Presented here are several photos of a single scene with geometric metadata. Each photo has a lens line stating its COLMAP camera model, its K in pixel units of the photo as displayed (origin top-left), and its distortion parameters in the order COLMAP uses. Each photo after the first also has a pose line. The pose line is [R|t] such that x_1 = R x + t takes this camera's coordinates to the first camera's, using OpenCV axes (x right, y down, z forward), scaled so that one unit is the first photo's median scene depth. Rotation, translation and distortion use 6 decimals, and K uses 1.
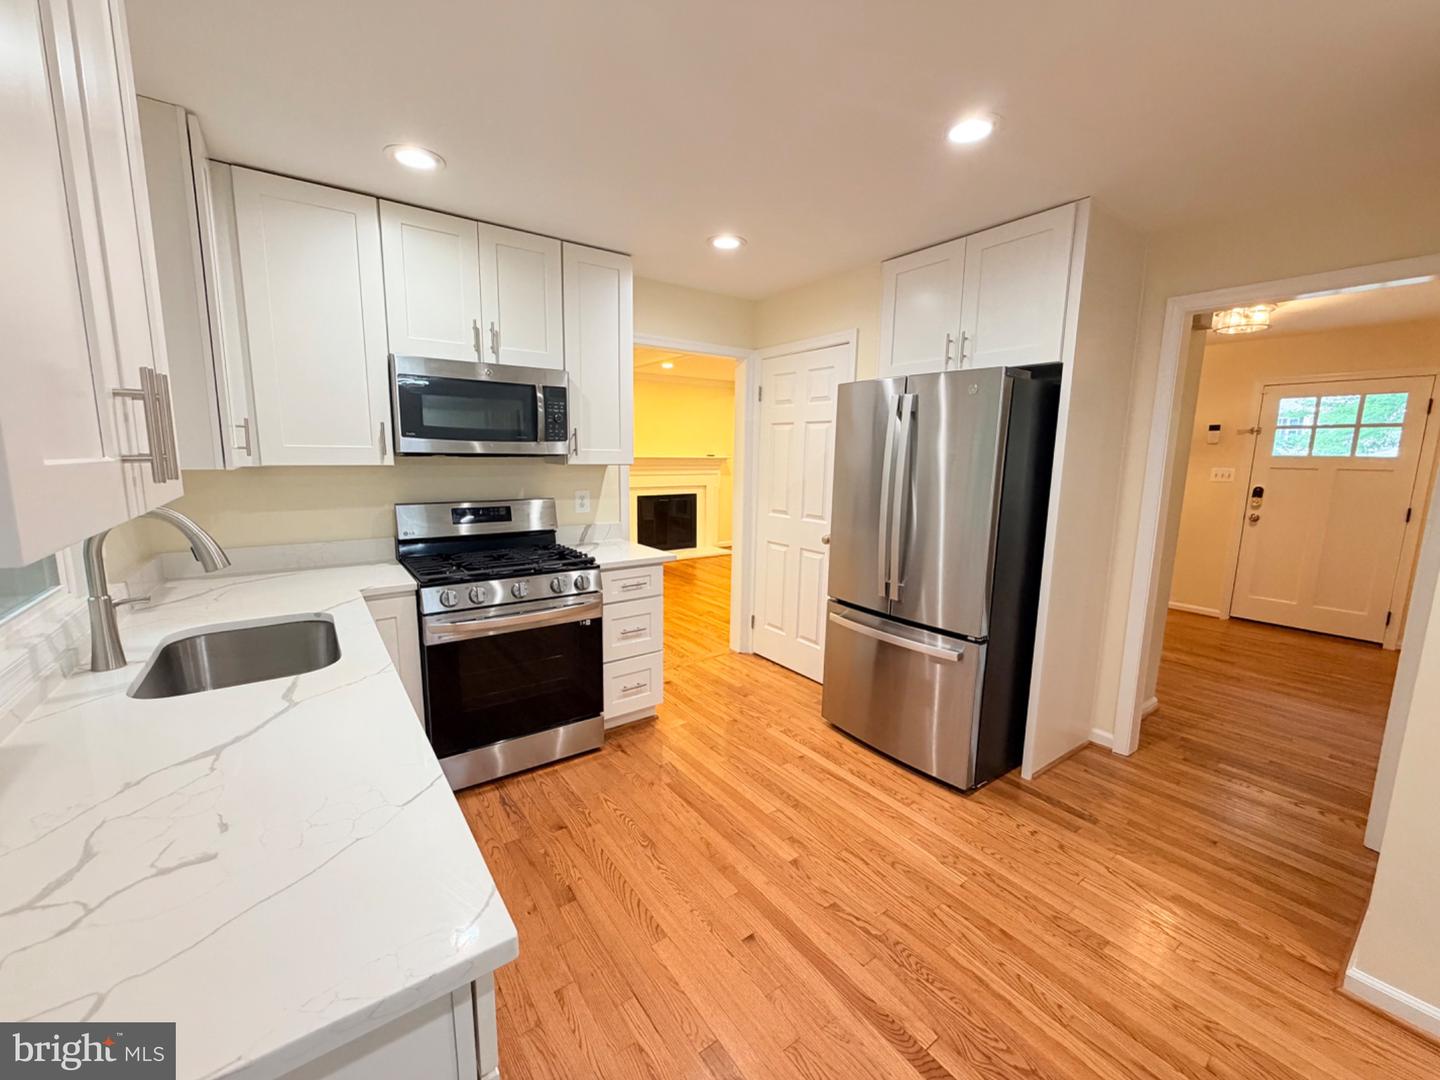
lens RADIAL K [[579.1, 0, 719.2], [0, 579.1, 538.4], [0, 0, 1]] dist [0.001772, 0.000342]
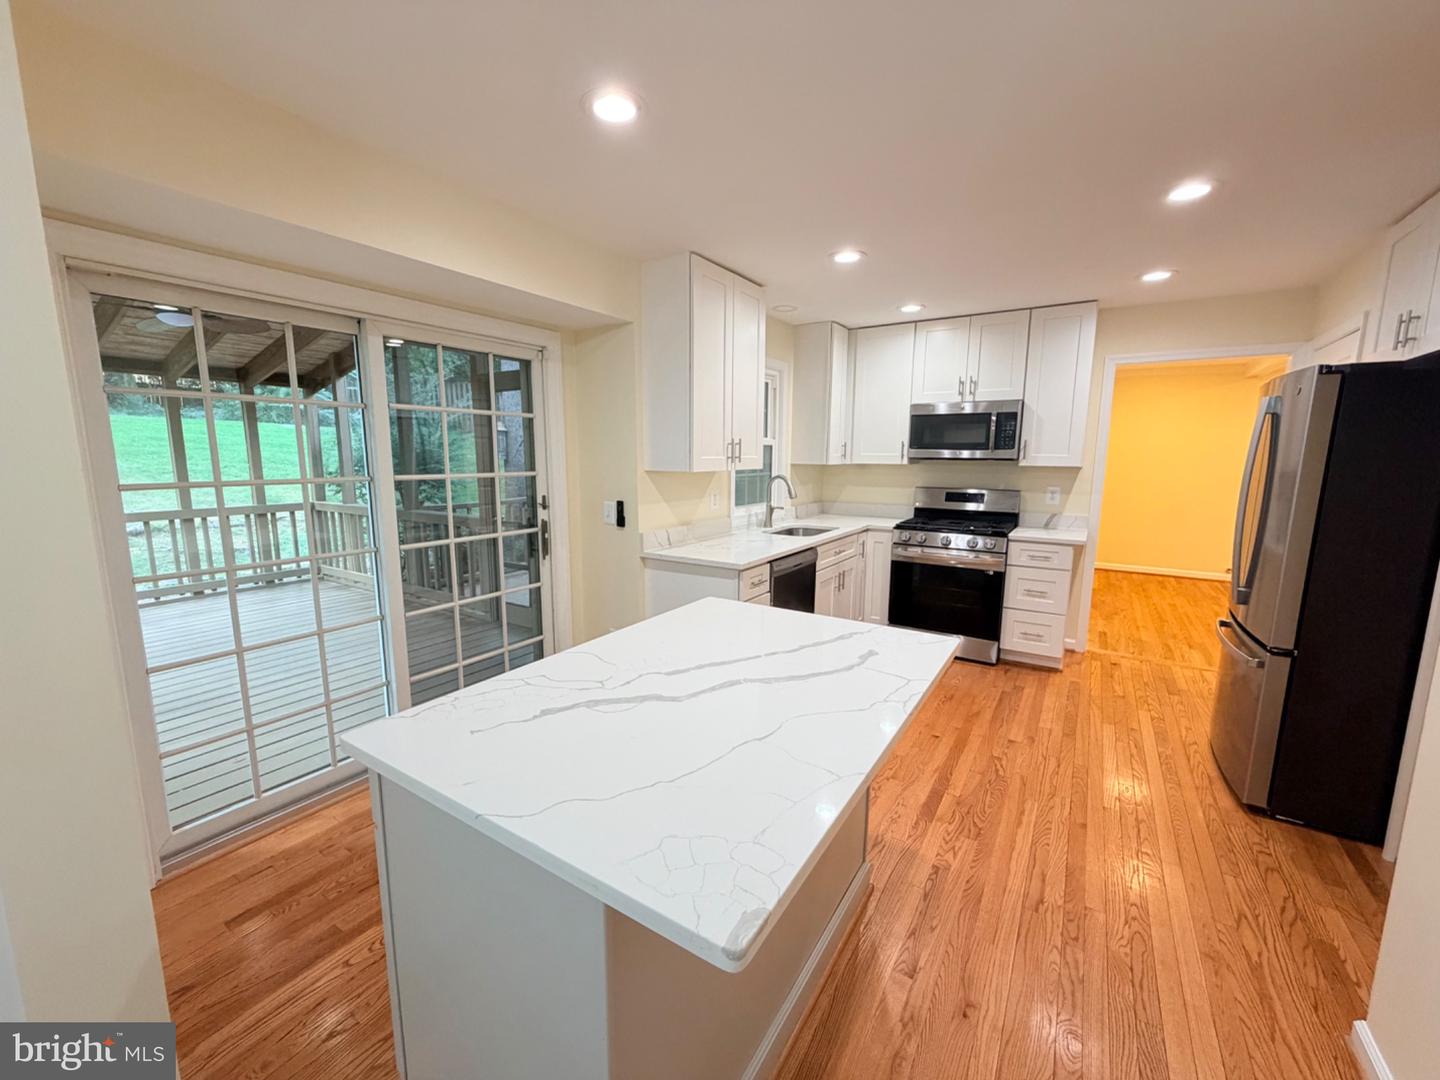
lens RADIAL K [[579.1, 0, 719.3], [0, 579.1, 542.1], [0, 0, 1]] dist [0.001772, 0.000342]
pose [[0.369671, 0.130164, -0.920000, 0.850346], [-0.138103, 0.986838, 0.084128, 0.040172], [0.918842, 0.095955, 0.382781, -0.198816]]
